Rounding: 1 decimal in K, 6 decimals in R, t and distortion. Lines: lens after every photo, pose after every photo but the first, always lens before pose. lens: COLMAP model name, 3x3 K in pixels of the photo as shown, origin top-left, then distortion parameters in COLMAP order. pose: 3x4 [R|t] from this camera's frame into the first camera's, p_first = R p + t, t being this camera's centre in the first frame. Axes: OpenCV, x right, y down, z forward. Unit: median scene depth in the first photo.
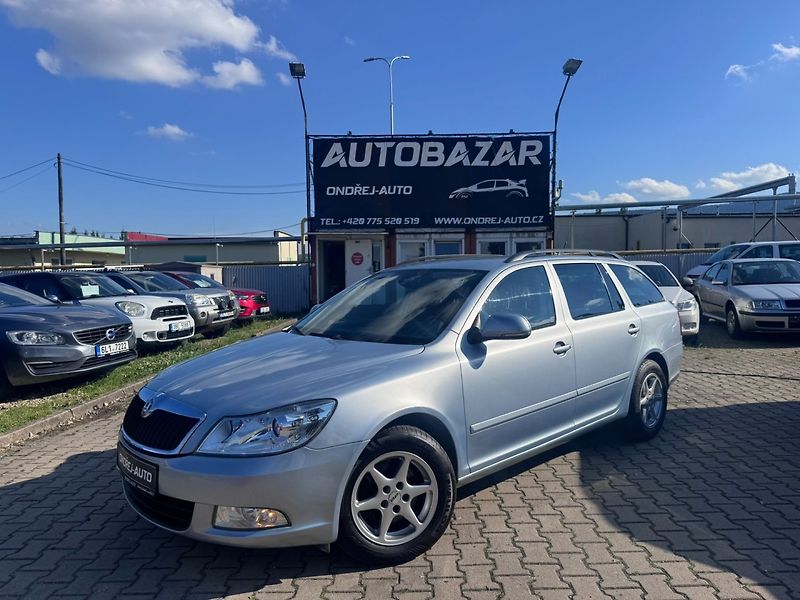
lens RADIAL K [[557.8, 0, 397.2], [0, 557.8, 303.5], [0, 0, 1]] dist [0.050359, -0.079551]
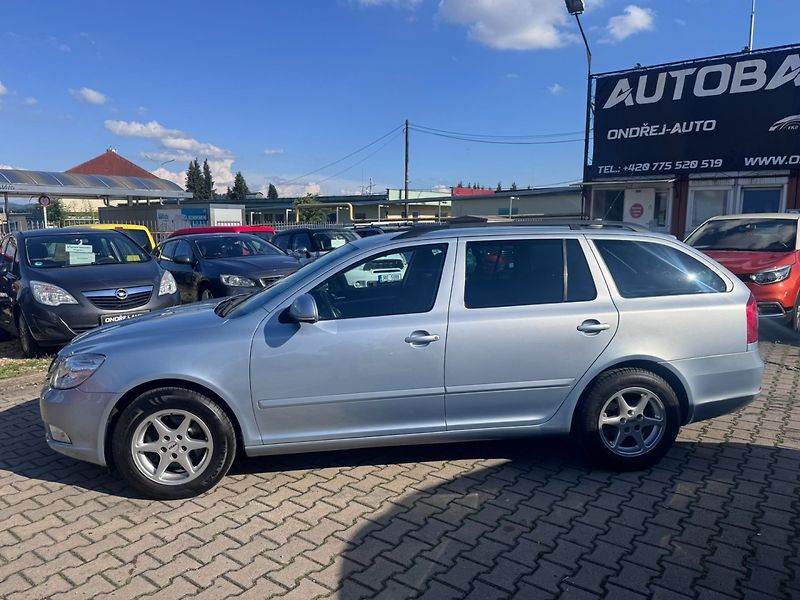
lens RADIAL K [[557.8, 0, 397.2], [0, 557.8, 303.5], [0, 0, 1]] dist [0.050359, -0.079551]
pose [[0.802848, 0.088093, -0.589639, 0.305150], [-0.033733, 0.994151, 0.102597, -0.024910], [0.595229, -0.062480, 0.801124, 0.105651]]
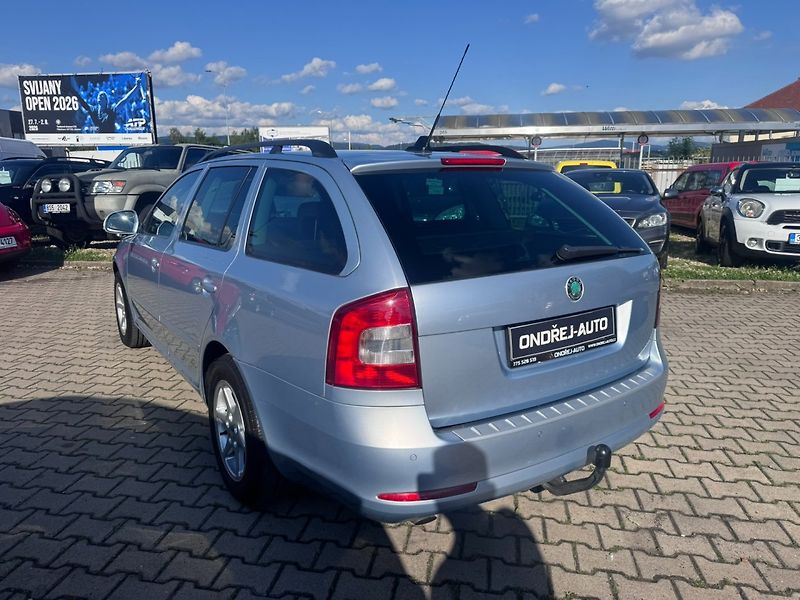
lens RADIAL K [[569.7, 0, 400.0], [0, 569.7, 300.0], [0, 0, 1]] dist [-0.009274, -0.005556]
pose [[-0.148246, 0.234928, -0.960641, 0.441590], [-0.047016, 0.968602, 0.244131, -0.039315], [0.987832, 0.081357, -0.132546, 0.590292]]
